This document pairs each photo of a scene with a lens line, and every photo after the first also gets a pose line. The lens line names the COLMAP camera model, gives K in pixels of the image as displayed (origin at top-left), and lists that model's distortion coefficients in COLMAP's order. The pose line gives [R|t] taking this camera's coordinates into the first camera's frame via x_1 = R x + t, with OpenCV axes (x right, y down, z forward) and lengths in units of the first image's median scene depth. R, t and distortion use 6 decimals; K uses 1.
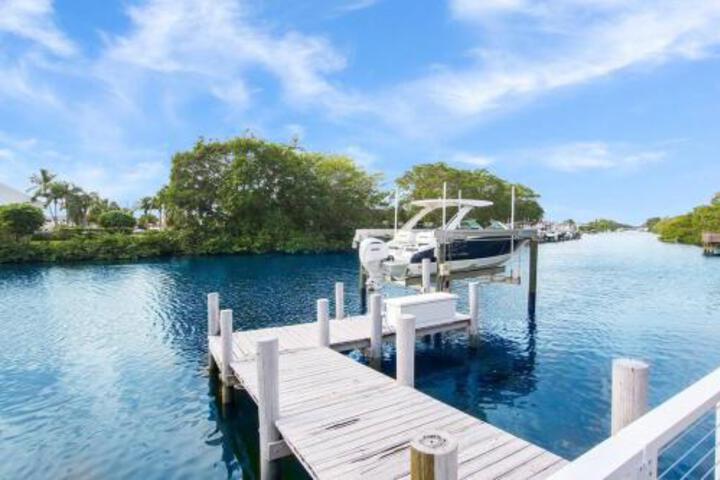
lens RADIAL K [[375.5, 0, 372.6], [0, 375.5, 242.8], [0, 0, 1]] dist [-0.018629, 0.000797]
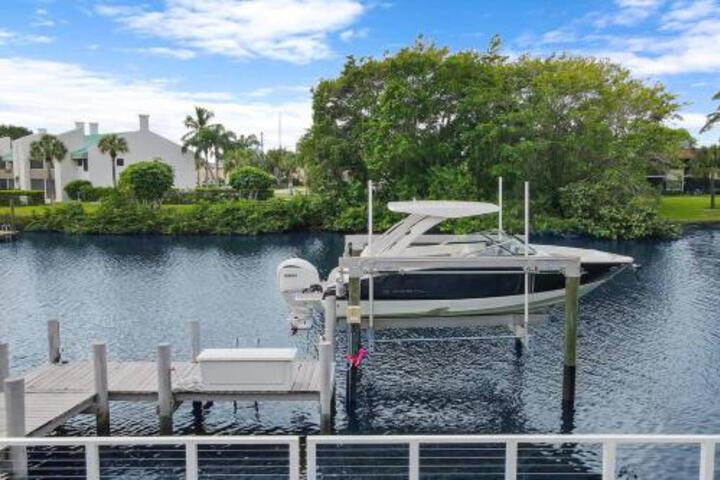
lens RADIAL K [[643.6, 0, 365.2], [0, 643.6, 242.5], [0, 0, 1]] dist [0.007364, 0.013704]
pose [[0.854141, 0.057263, -0.516880, 0.199499], [-0.020505, 0.996855, 0.076554, -0.038223], [0.519638, -0.054789, 0.852628, -0.003514]]
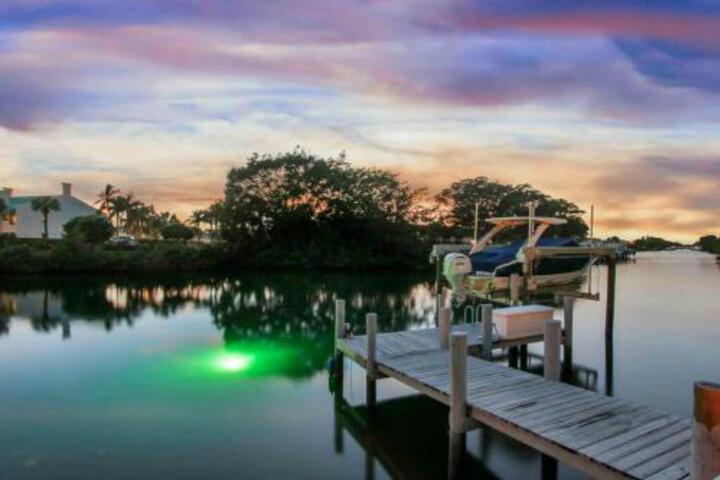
lens RADIAL K [[380.4, 0, 379.7], [0, 380.4, 250.1], [0, 0, 1]] dist [-0.035197, 0.003114]
pose [[0.997397, 0.014522, -0.070628, -0.037117], [-0.015915, 0.999689, -0.019196, 0.000727], [0.070328, 0.020270, 0.997318, -0.020832]]
